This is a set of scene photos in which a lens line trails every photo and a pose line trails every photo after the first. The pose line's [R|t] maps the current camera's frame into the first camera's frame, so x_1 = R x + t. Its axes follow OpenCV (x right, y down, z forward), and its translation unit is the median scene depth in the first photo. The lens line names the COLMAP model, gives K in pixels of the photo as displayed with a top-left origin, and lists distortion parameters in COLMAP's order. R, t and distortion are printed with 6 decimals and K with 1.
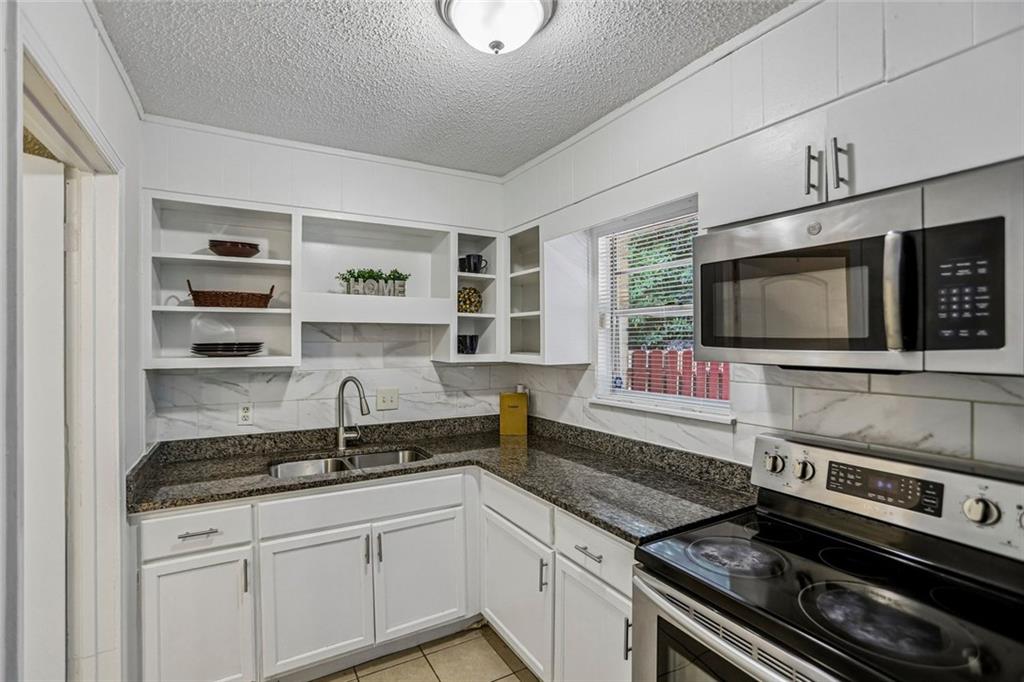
lens RADIAL K [[474.8, 0, 501.3], [0, 474.8, 333.8], [0, 0, 1]] dist [-0.053554, 0.018458]
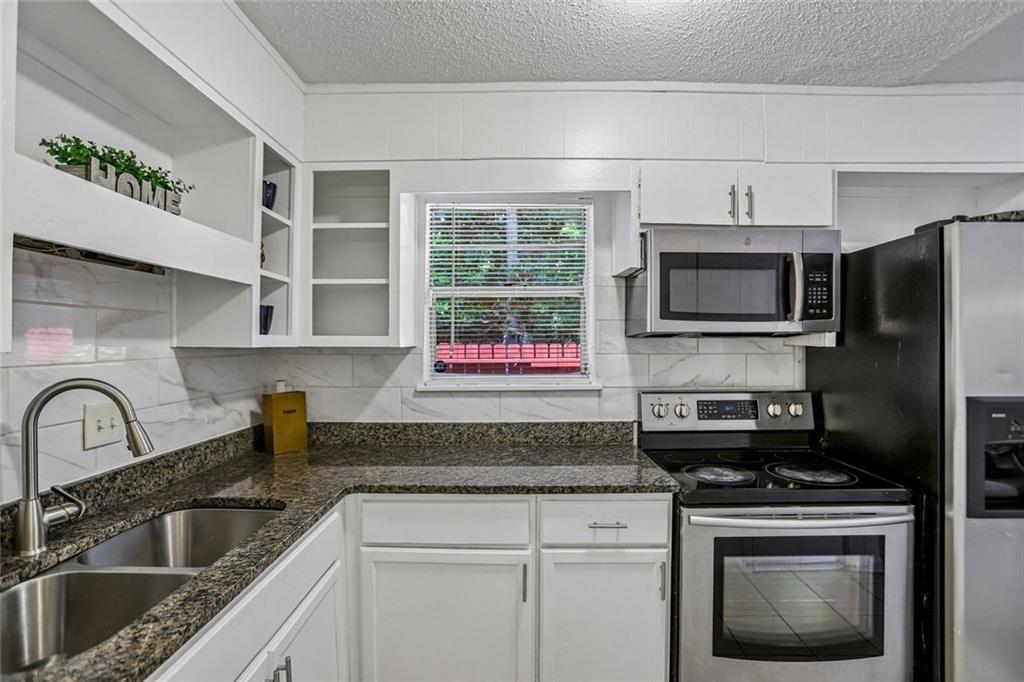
lens RADIAL K [[474.8, 0, 509.5], [0, 474.8, 335.9], [0, 0, 1]] dist [-0.053554, 0.018458]
pose [[0.502212, 0.012875, 0.864649, -0.529944], [-0.011947, 0.999897, -0.007950, 0.053512], [-0.864662, -0.006337, 0.502314, 0.464193]]
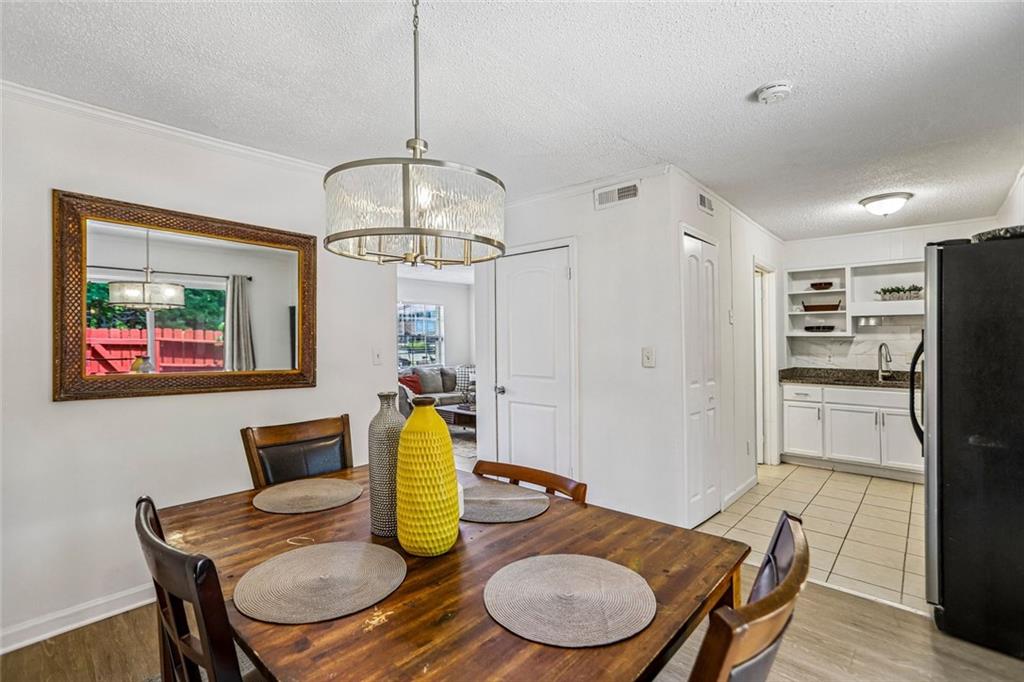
lens RADIAL K [[474.8, 0, 516.3], [0, 474.8, 332.0], [0, 0, 1]] dist [-0.053554, 0.018458]
pose [[0.328903, -0.017687, -0.944198, 1.116392], [0.006740, 0.999843, -0.016382, 0.075207], [0.944340, -0.000976, 0.328970, -1.200664]]
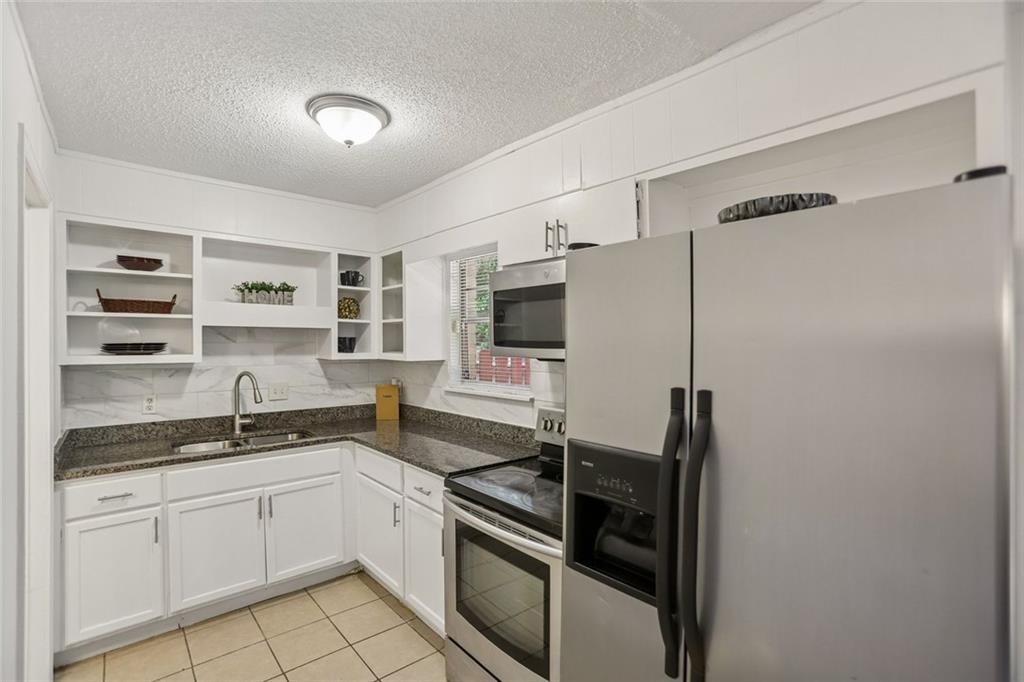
lens RADIAL K [[474.8, 0, 490.3], [0, 474.8, 343.4], [0, 0, 1]] dist [-0.053554, 0.018458]
pose [[0.984903, 0.002684, 0.173086, 0.095374], [-0.005491, 0.999861, 0.015745, -0.003251], [-0.173020, -0.016458, 0.984781, -0.302967]]
